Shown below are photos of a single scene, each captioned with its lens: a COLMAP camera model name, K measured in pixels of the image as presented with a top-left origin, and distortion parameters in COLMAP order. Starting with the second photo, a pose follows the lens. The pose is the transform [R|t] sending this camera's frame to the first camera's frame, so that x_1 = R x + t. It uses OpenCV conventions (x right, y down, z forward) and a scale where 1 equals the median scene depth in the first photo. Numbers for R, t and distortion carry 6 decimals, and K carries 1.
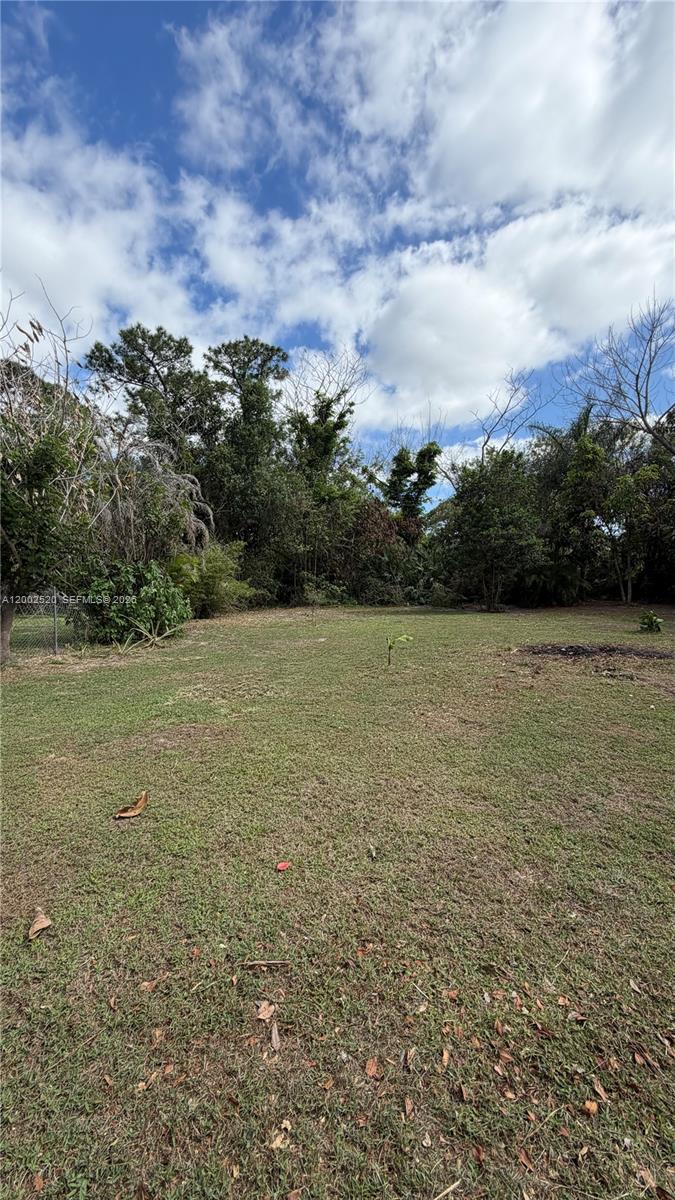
lens RADIAL K [[484.6, 0, 333.2], [0, 484.6, 601.8], [0, 0, 1]] dist [0.001224, 0.000718]
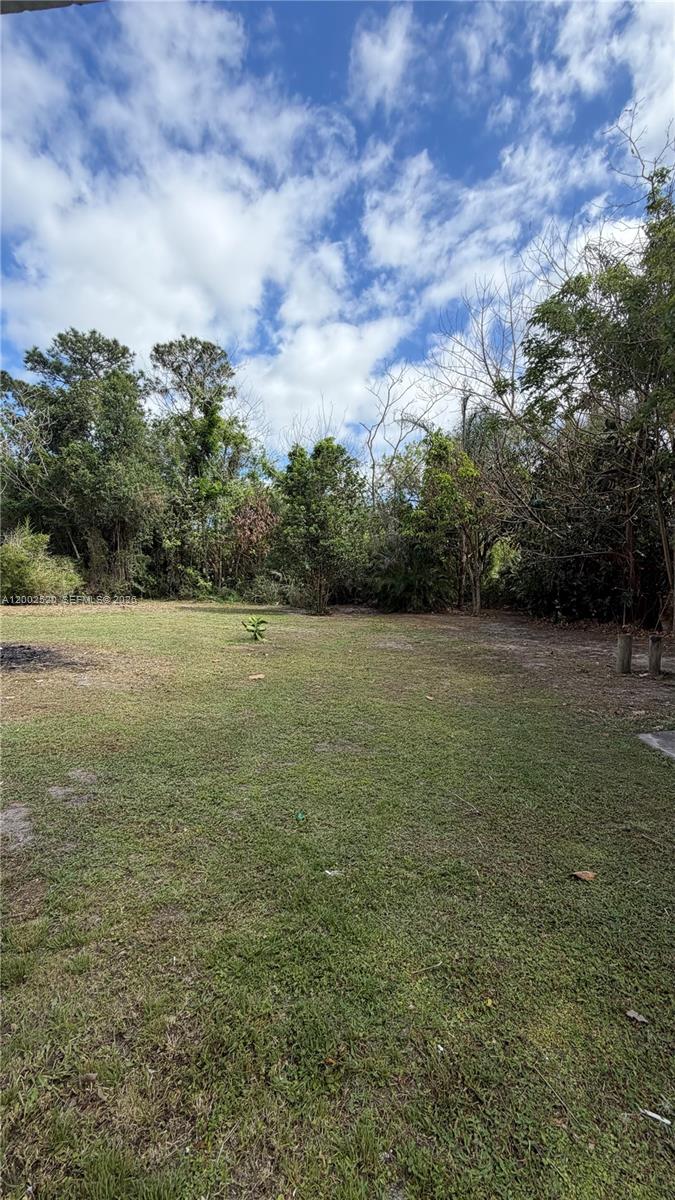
lens RADIAL K [[481.3, 0, 338.4], [0, 481.3, 591.6], [0, 0, 1]] dist [0.002835, -0.000489]
pose [[0.989228, 0.040631, -0.140629, 0.393169], [-0.043573, 0.998890, -0.017904, -0.006902], [0.139746, 0.023838, 0.989900, 0.065267]]
